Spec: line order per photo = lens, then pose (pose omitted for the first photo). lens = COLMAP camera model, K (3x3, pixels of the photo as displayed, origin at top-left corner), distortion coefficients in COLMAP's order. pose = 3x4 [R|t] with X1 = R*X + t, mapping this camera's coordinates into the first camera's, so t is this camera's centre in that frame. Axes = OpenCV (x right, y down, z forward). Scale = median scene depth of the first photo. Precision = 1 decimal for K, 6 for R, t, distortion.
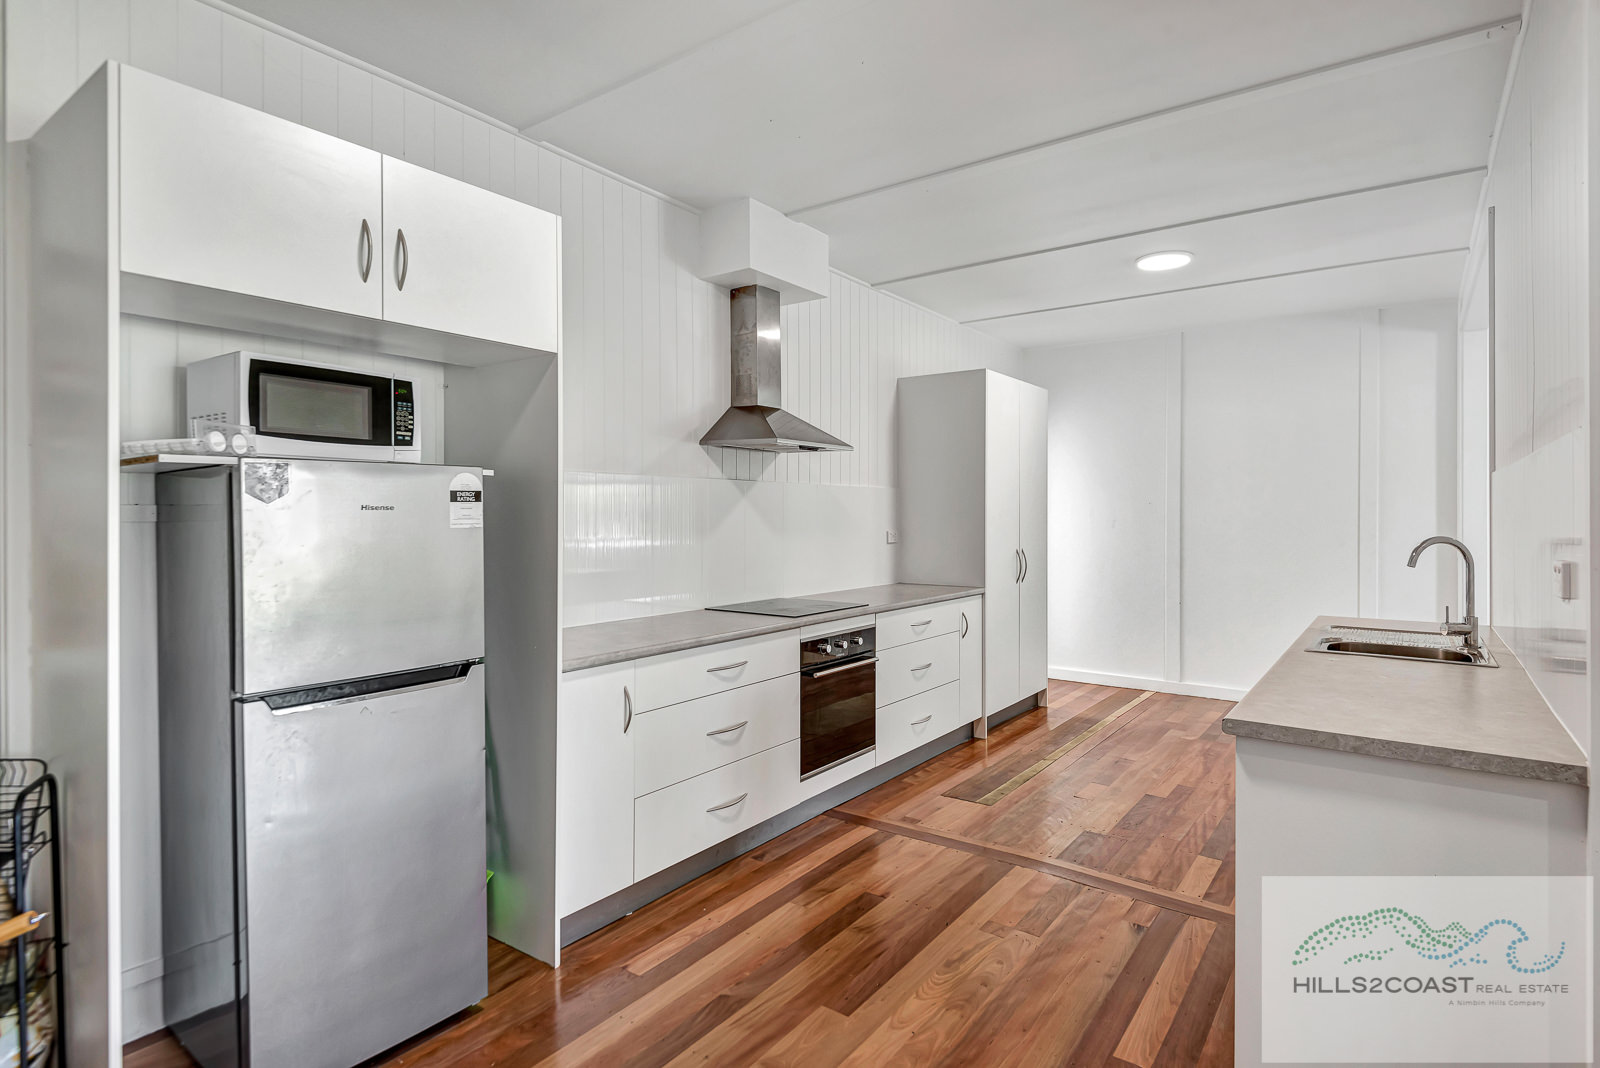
lens RADIAL K [[819.5, 0, 801.5], [0, 819.5, 520.4], [0, 0, 1]] dist [0.021042, 0.000028]
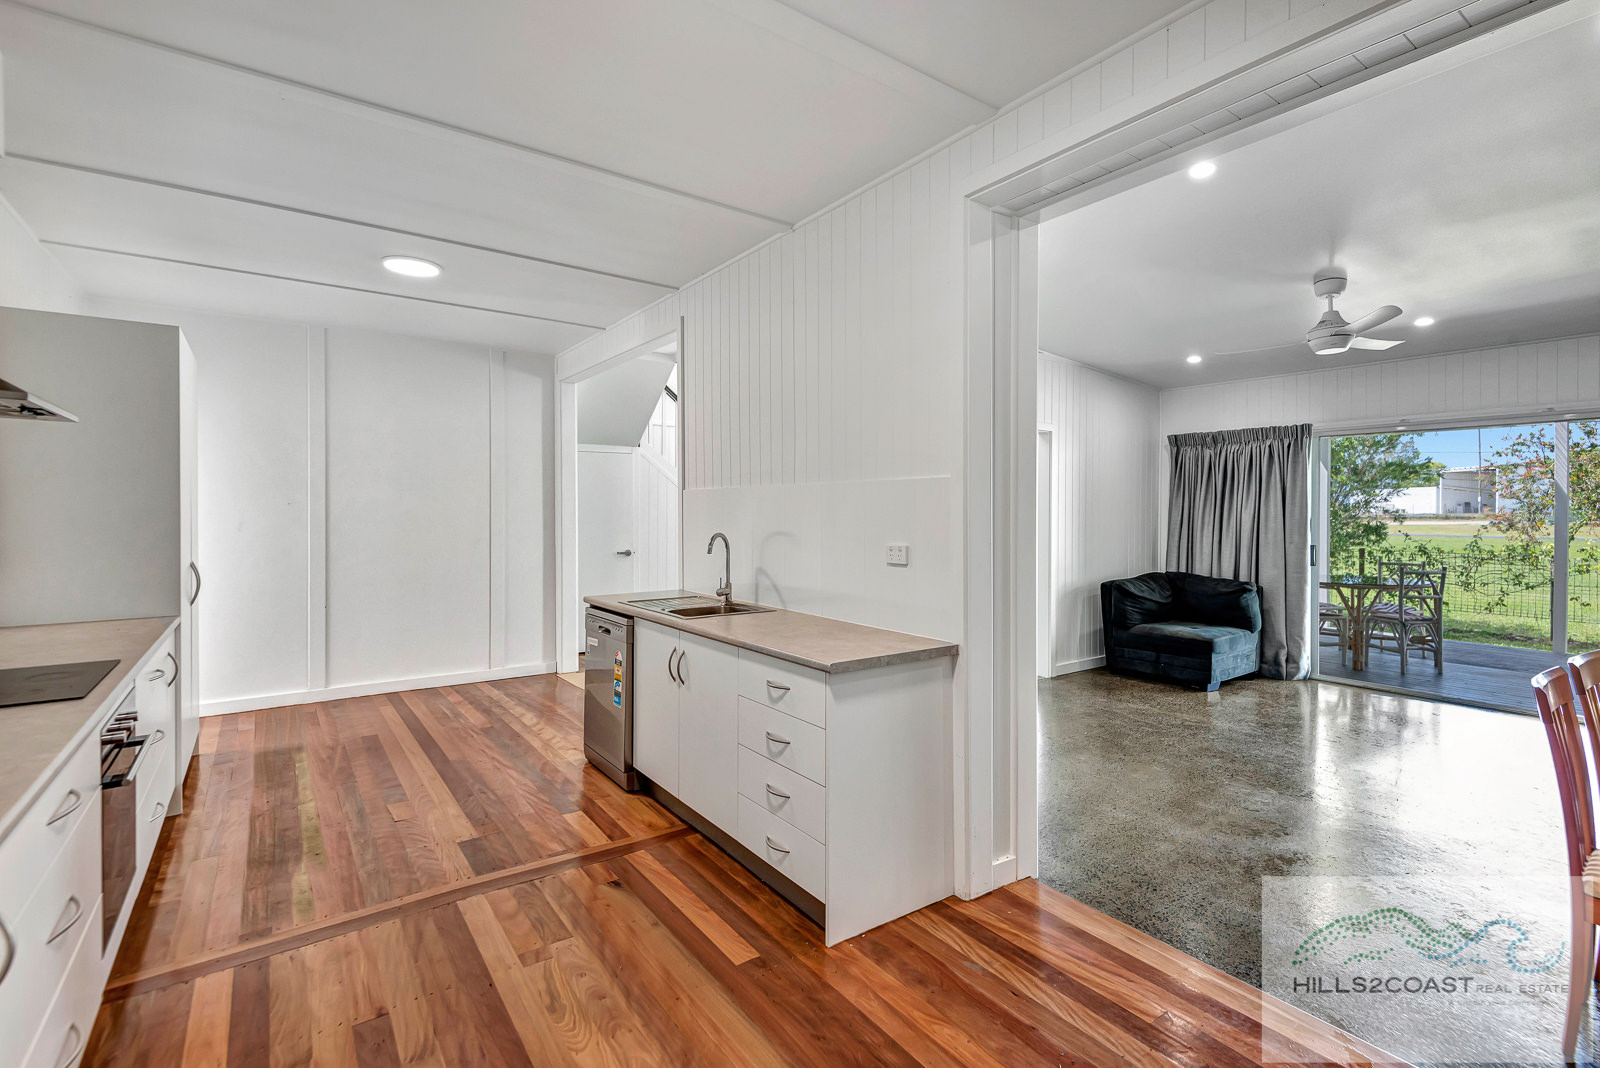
lens RADIAL K [[749.8, 0, 811.5], [0, 749.8, 518.9], [0, 0, 1]] dist [0.011255, -0.000469]
pose [[0.298724, -0.009147, 0.954296, -0.416644], [0.006775, 0.999949, 0.007464, -0.012562], [-0.954315, 0.004236, 0.298771, 0.363236]]
